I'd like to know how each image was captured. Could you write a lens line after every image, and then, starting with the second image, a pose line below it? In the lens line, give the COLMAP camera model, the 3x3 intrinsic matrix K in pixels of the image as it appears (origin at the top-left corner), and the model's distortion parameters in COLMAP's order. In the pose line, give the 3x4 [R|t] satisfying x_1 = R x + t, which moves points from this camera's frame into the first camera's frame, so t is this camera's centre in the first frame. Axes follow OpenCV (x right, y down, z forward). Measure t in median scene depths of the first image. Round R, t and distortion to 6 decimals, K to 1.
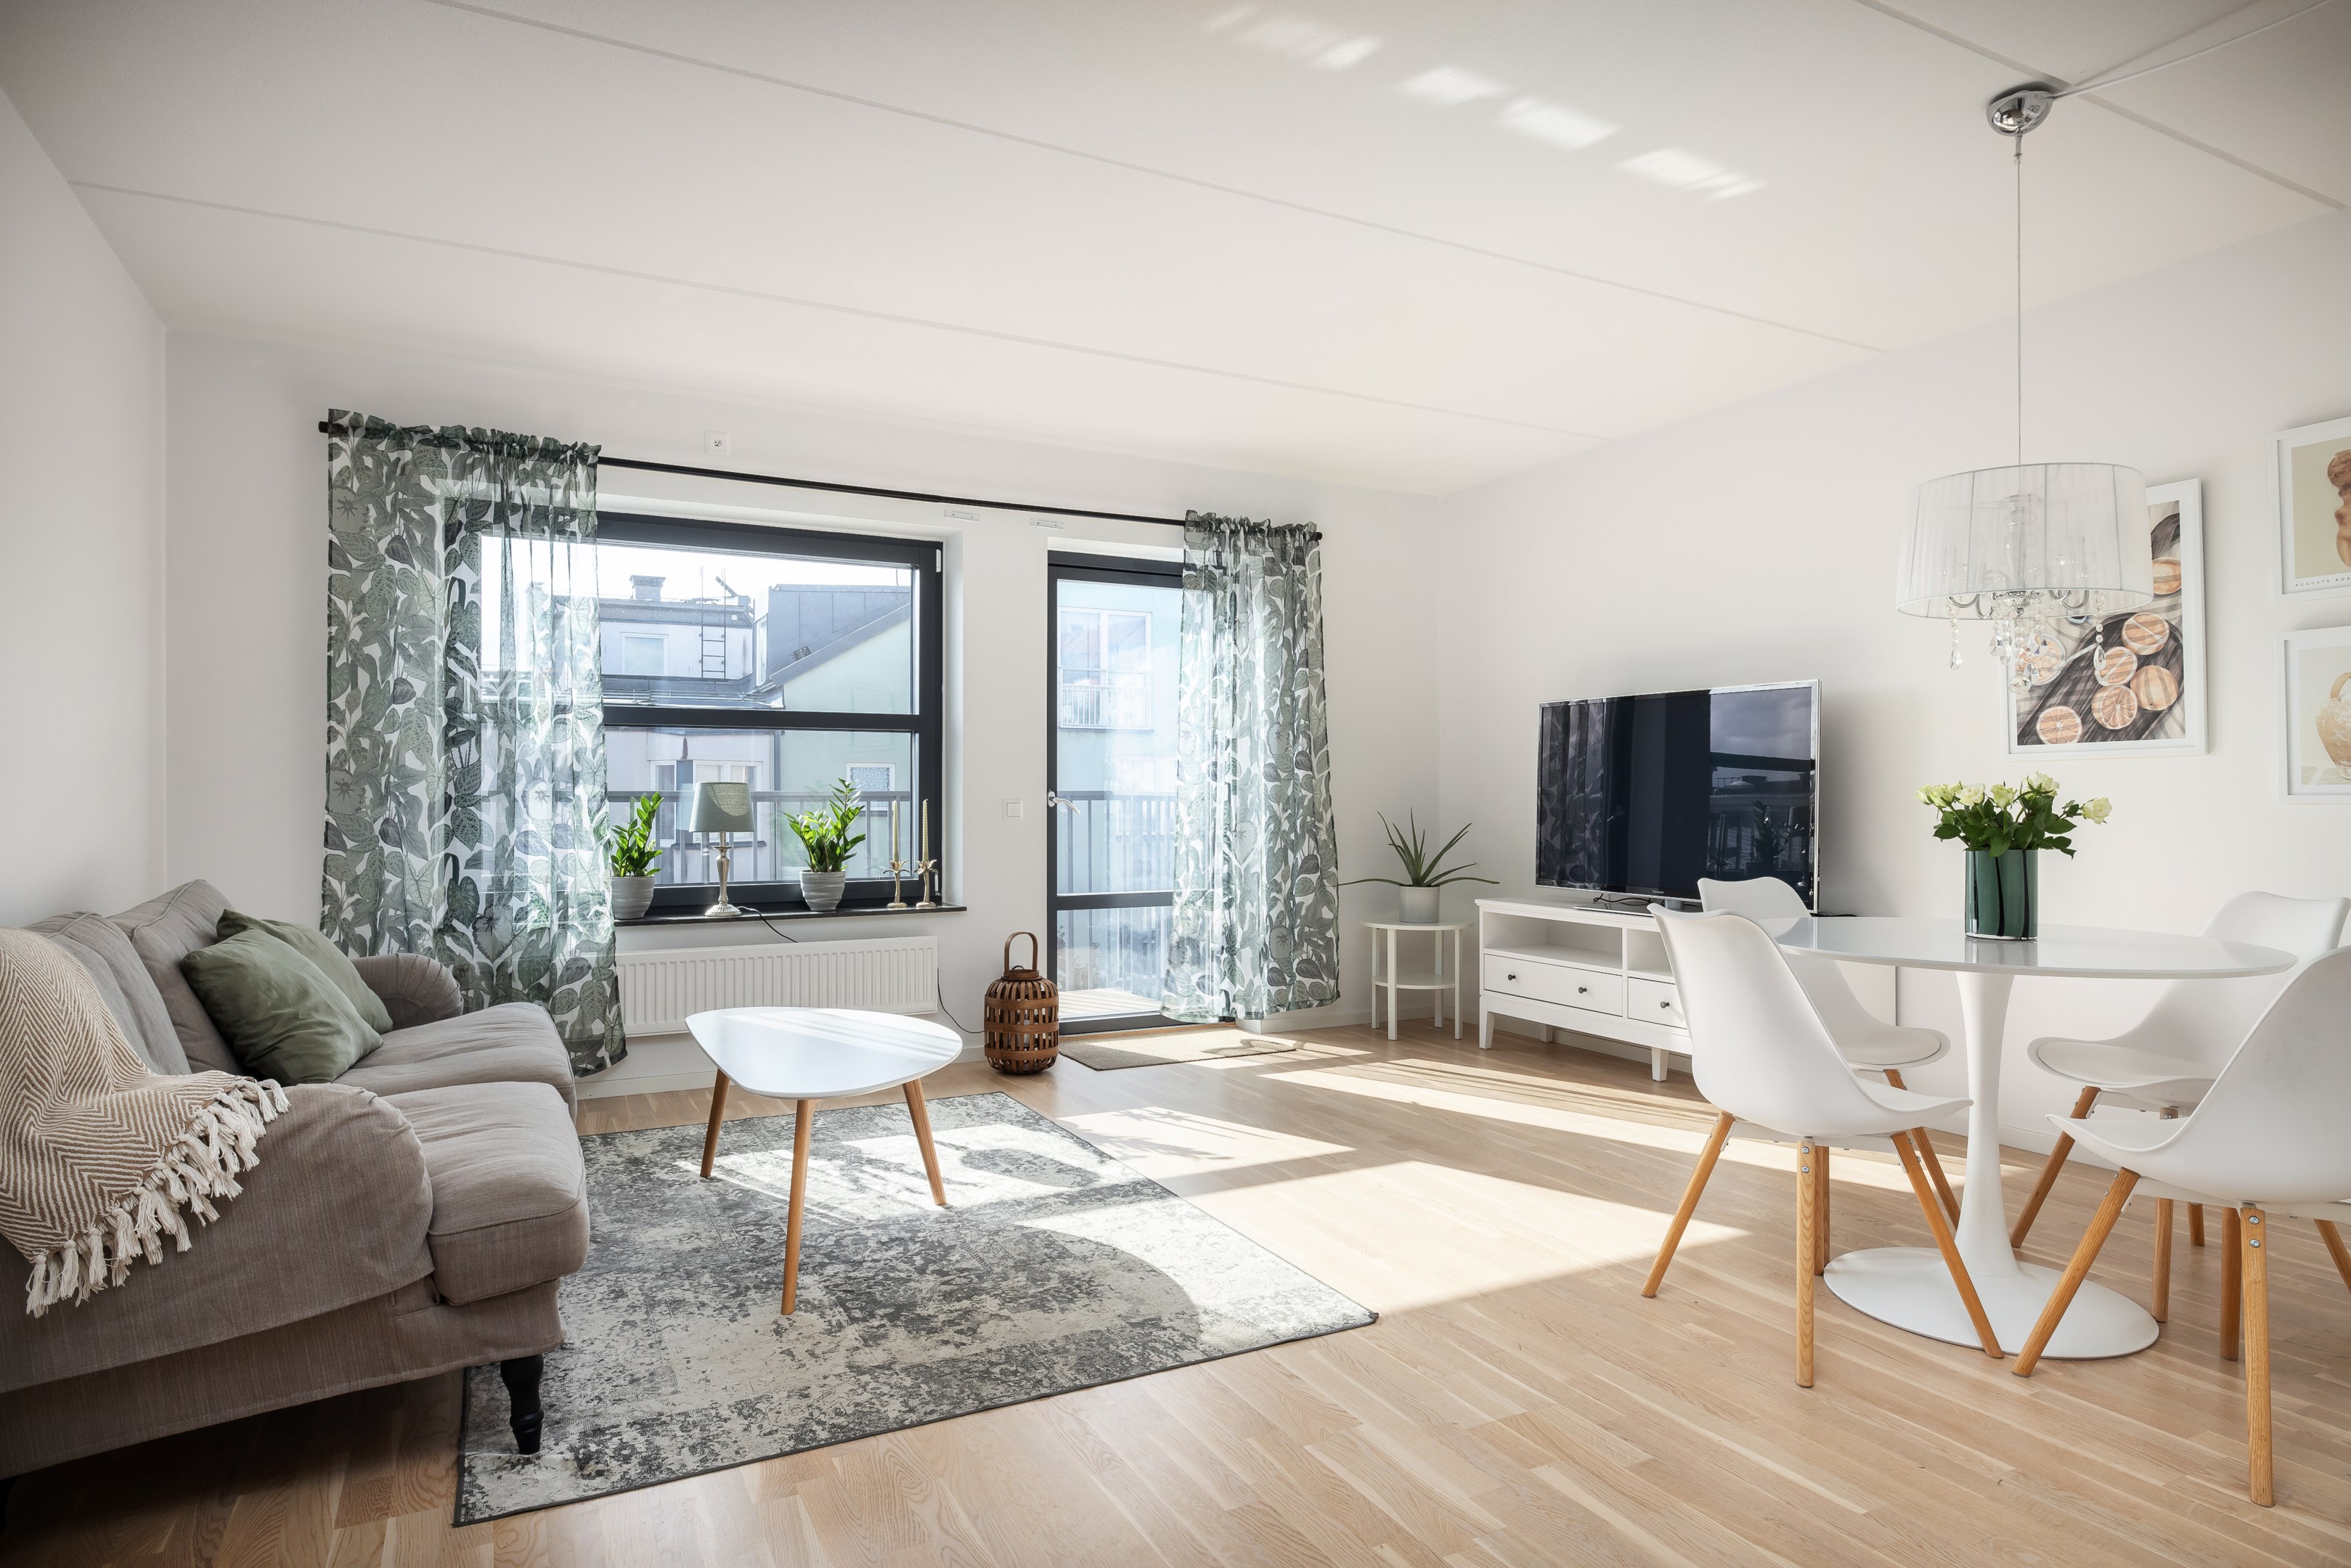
lens RADIAL K [[1314.8, 0, 1176.3], [0, 1314.8, 792.9], [0, 0, 1]] dist [-0.000375, -0.000698]
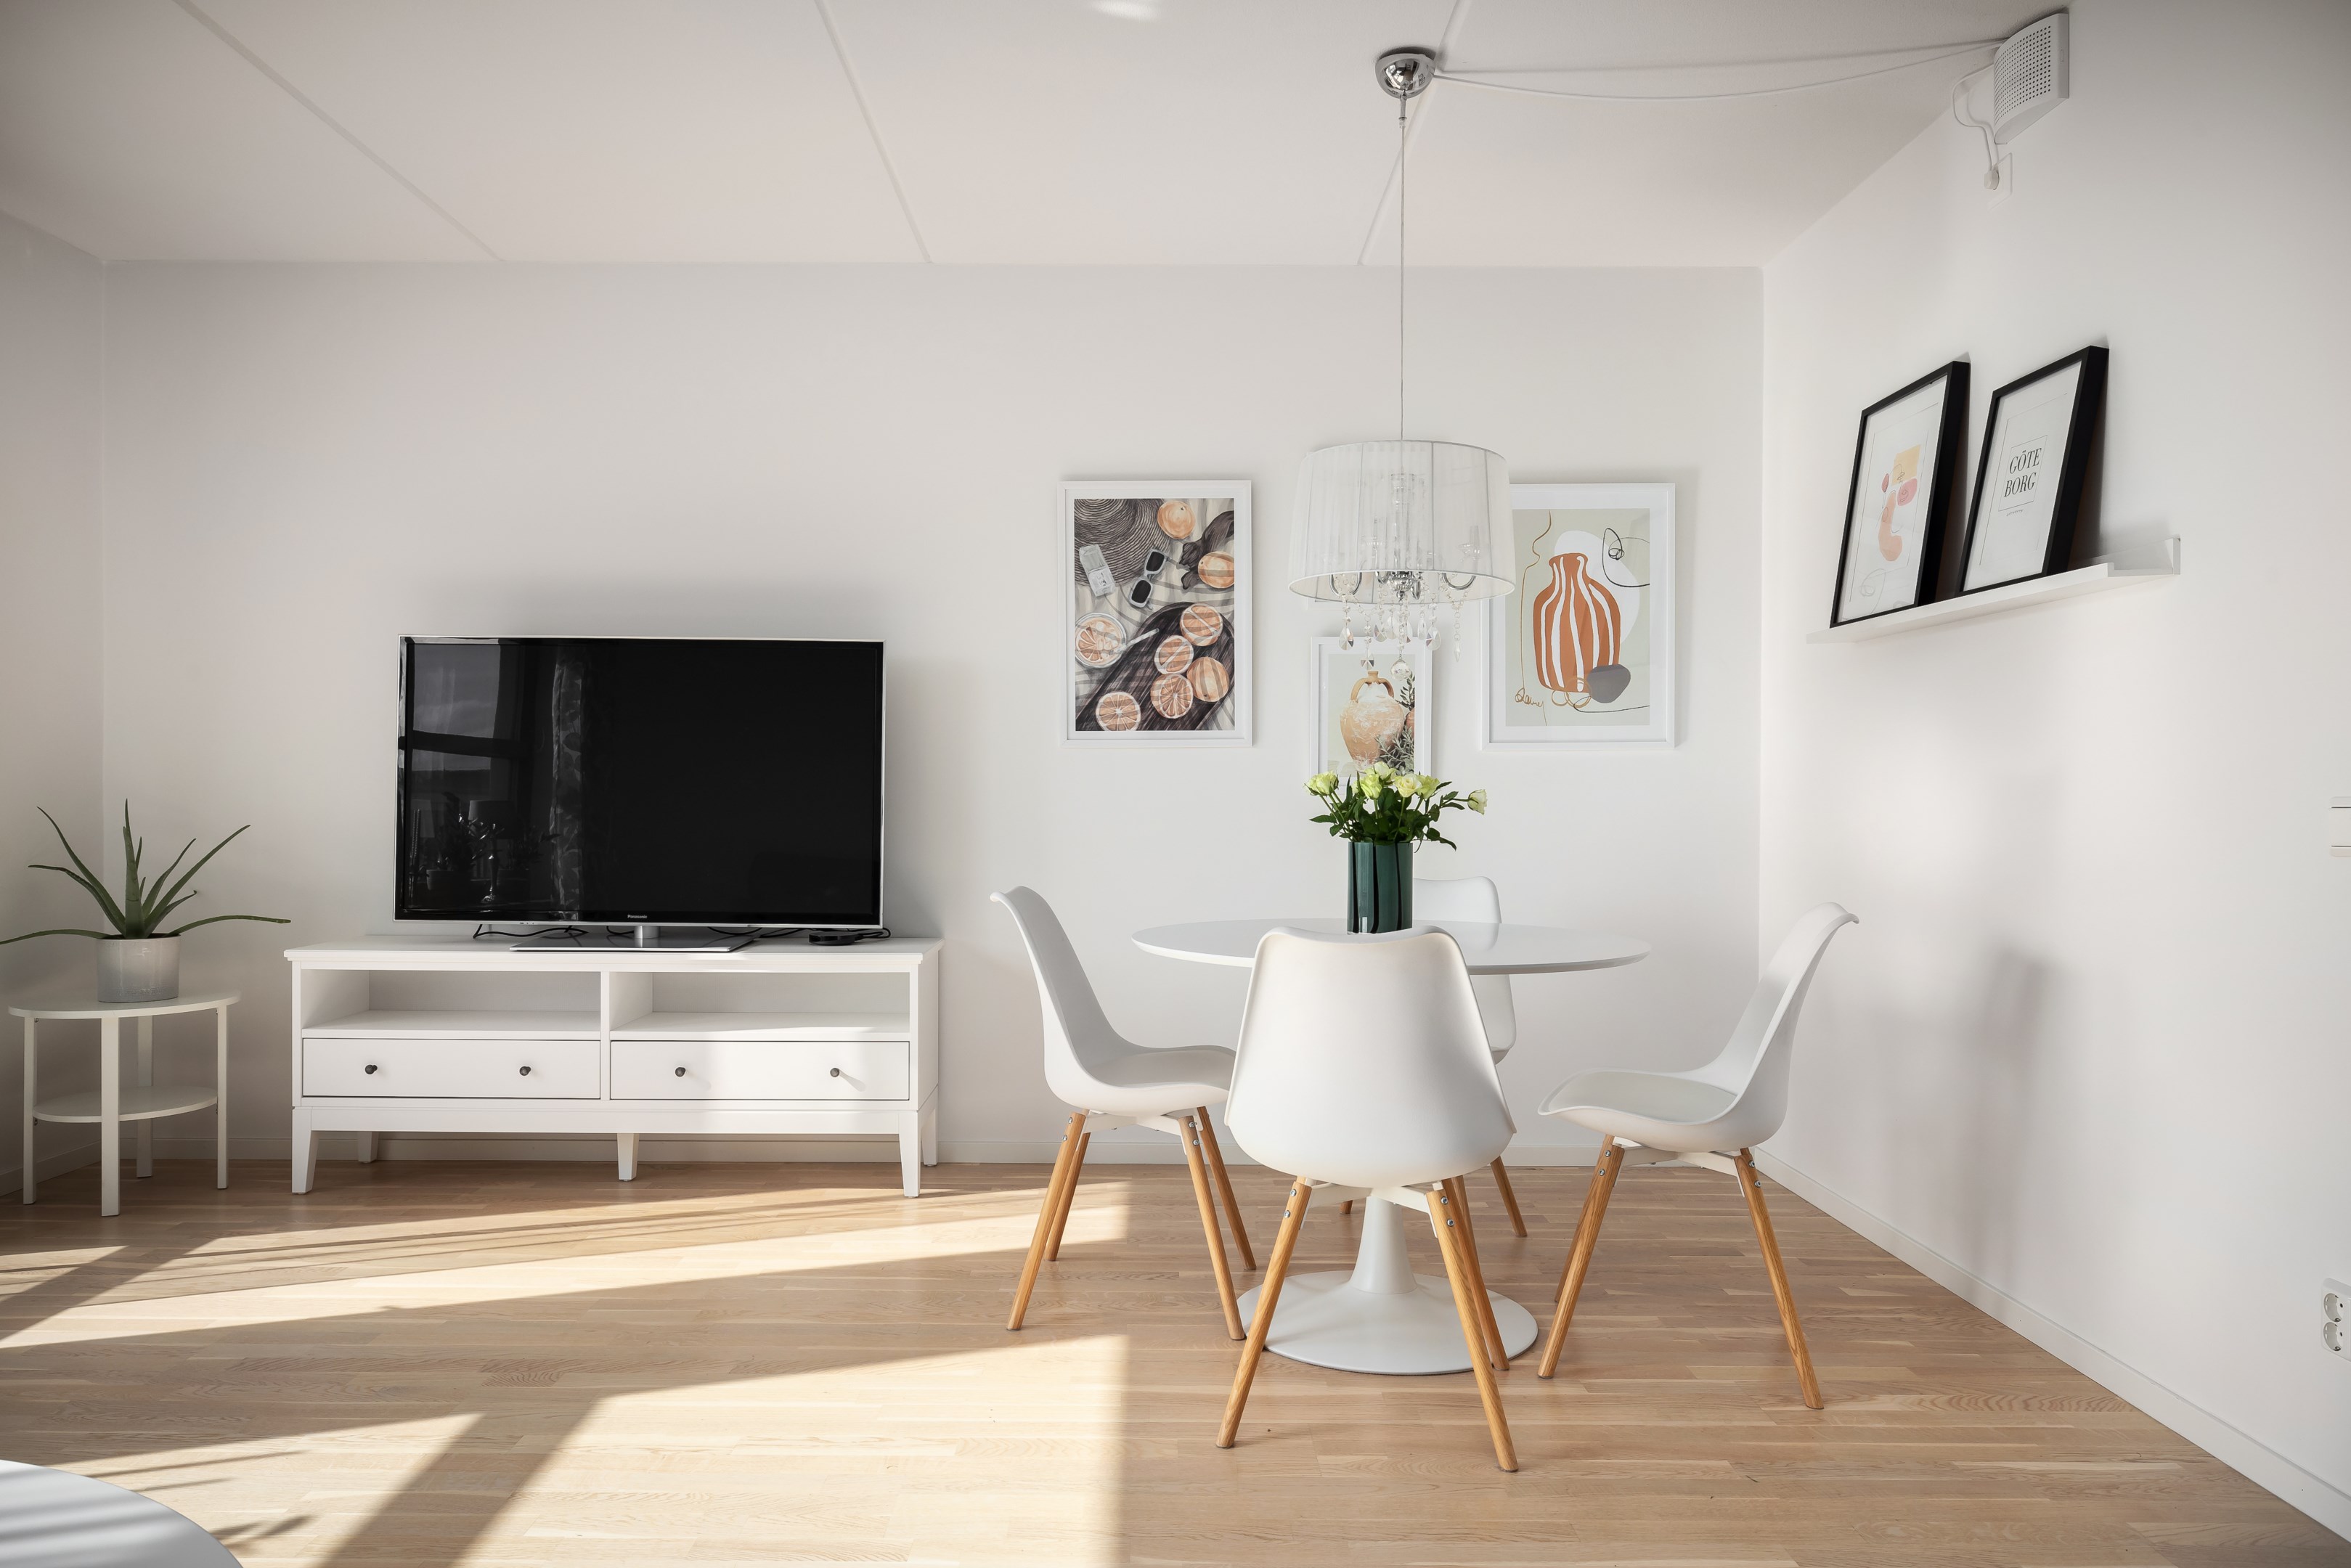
lens RADIAL K [[1585.7, 0, 1155.8], [0, 1585.7, 793.6], [0, 0, 1]] dist [0.000032, 0.000901]
pose [[0.458733, 0.001558, 0.888573, -0.304890], [-0.009522, 0.999950, 0.003162, 0.003749], [-0.888523, -0.009912, 0.458724, 0.404658]]
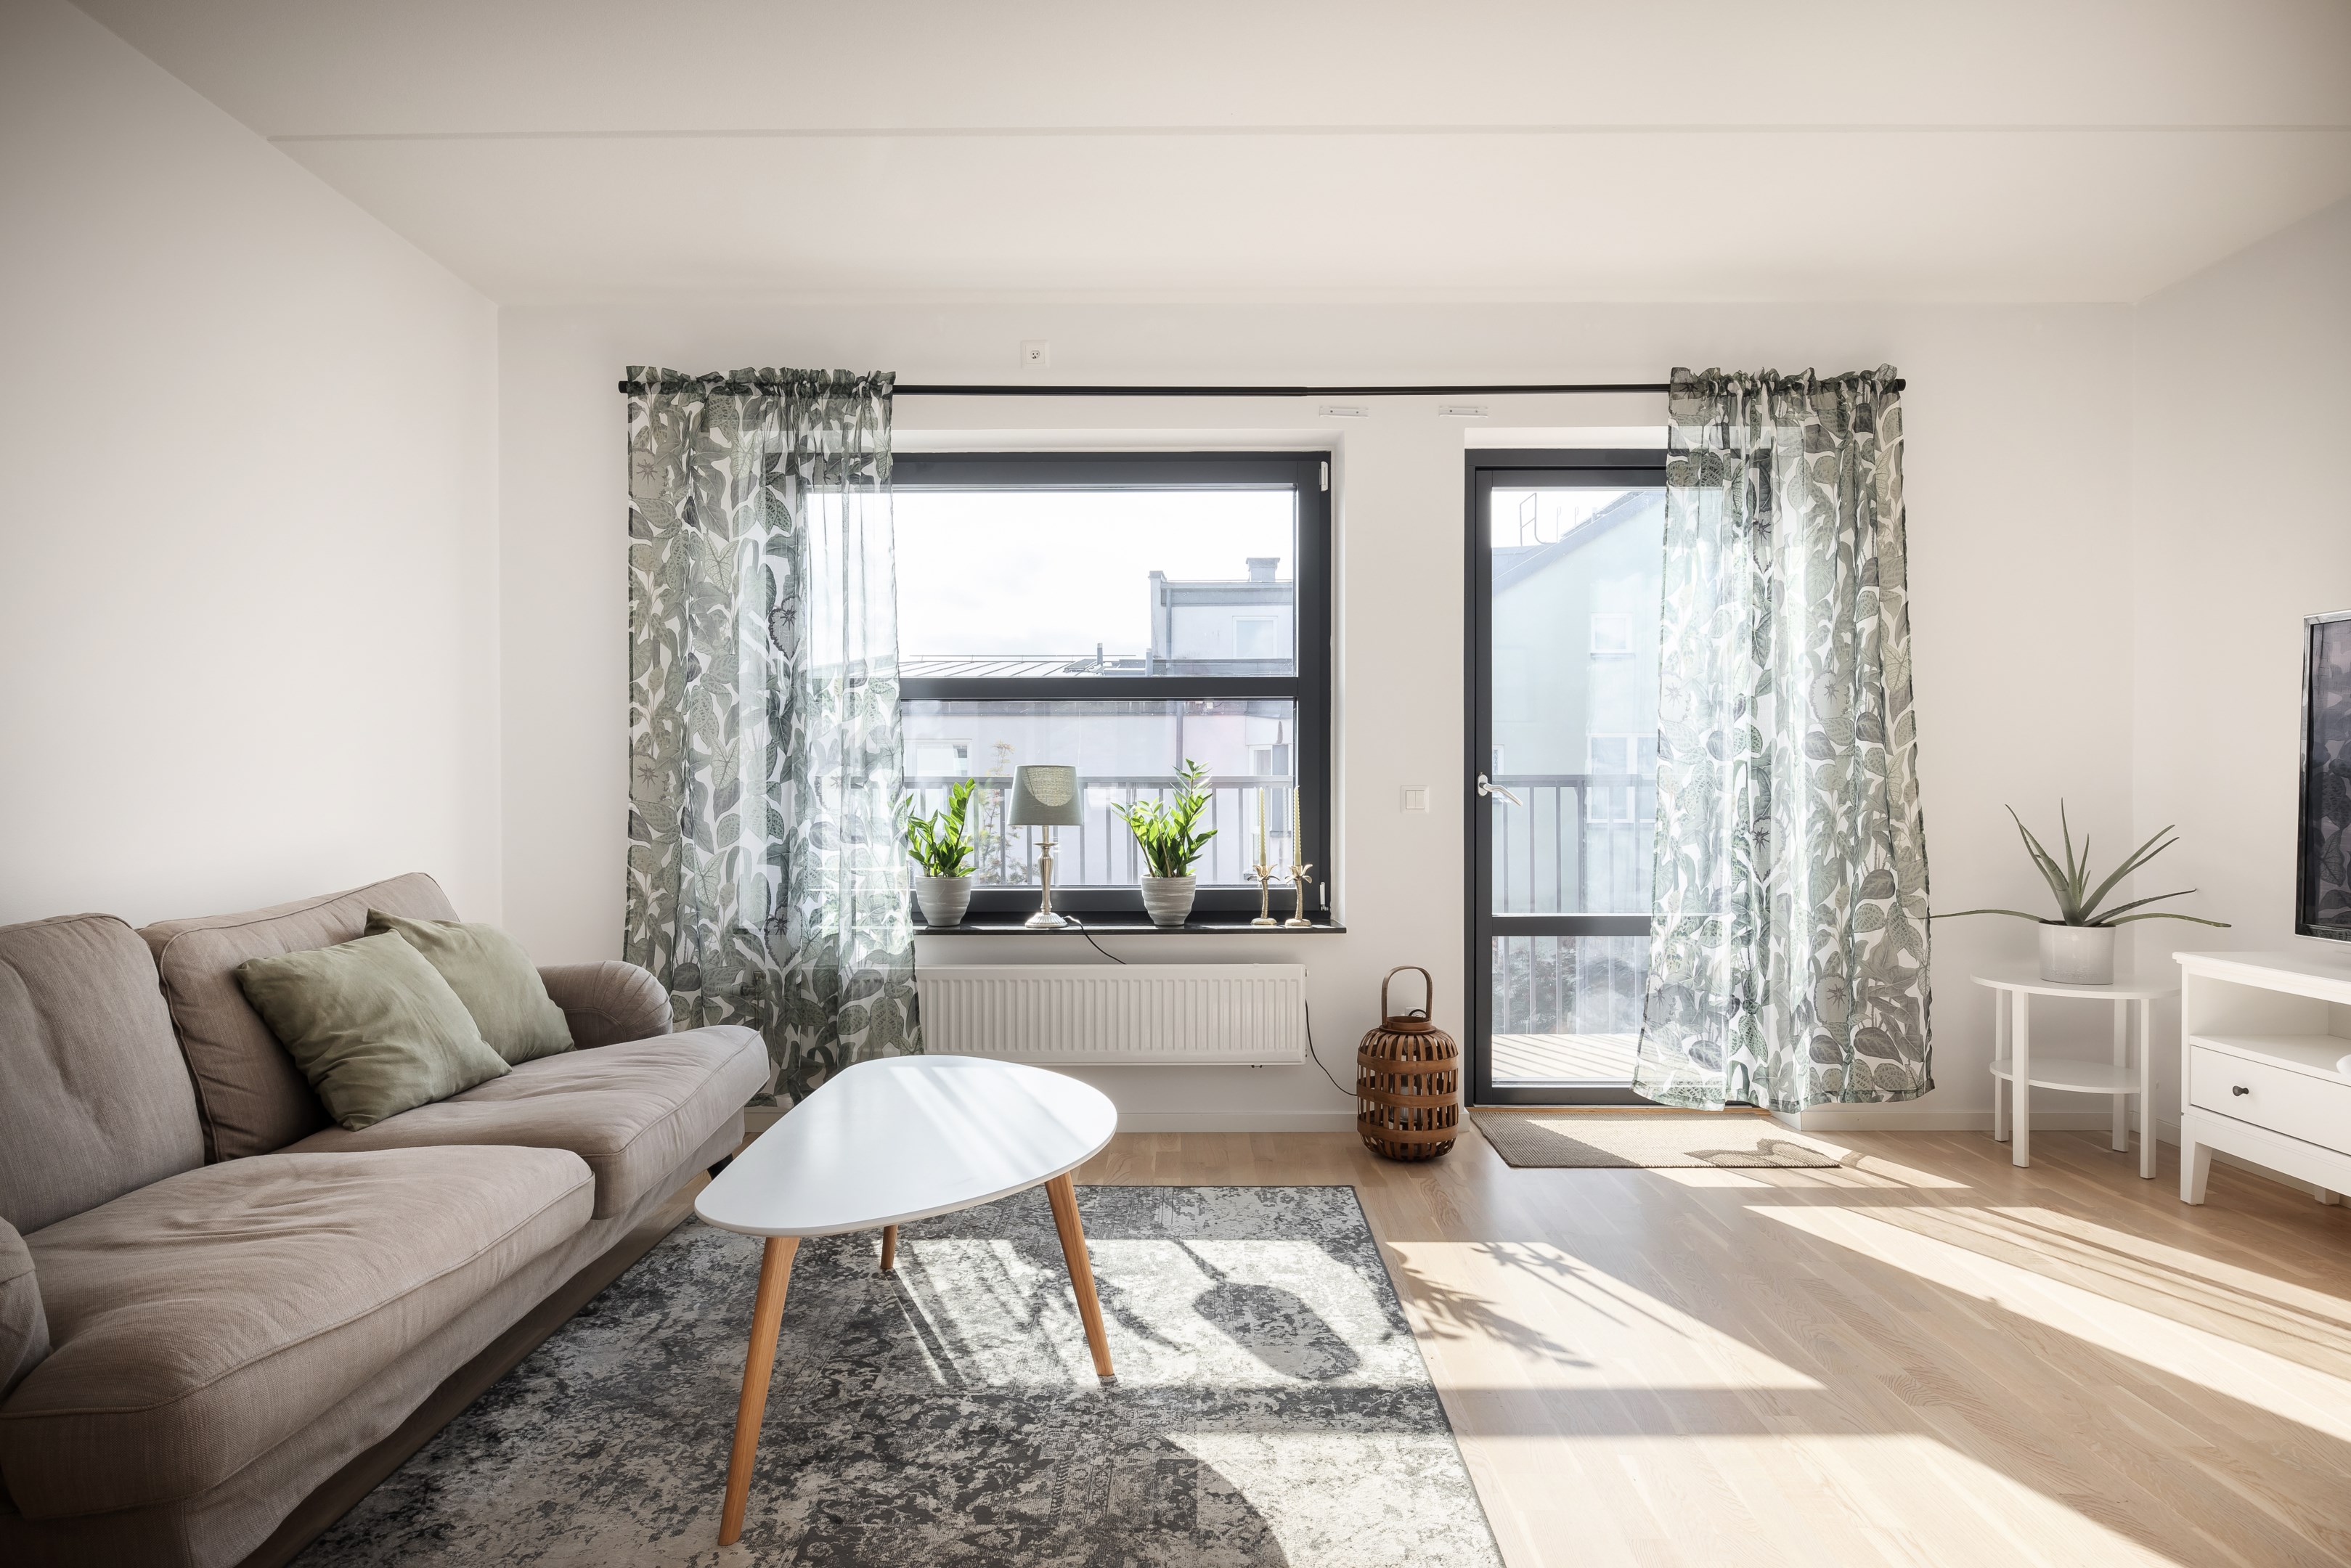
lens RADIAL K [[1396.3, 0, 1173.4], [0, 1396.3, 789.9], [0, 0, 1]] dist [-0.001551, -0.000508]
pose [[0.886602, 0.000969, -0.462532, 0.152267], [0.002866, 0.999967, 0.007588, 0.001023], [0.462524, -0.008053, 0.886570, 0.295689]]
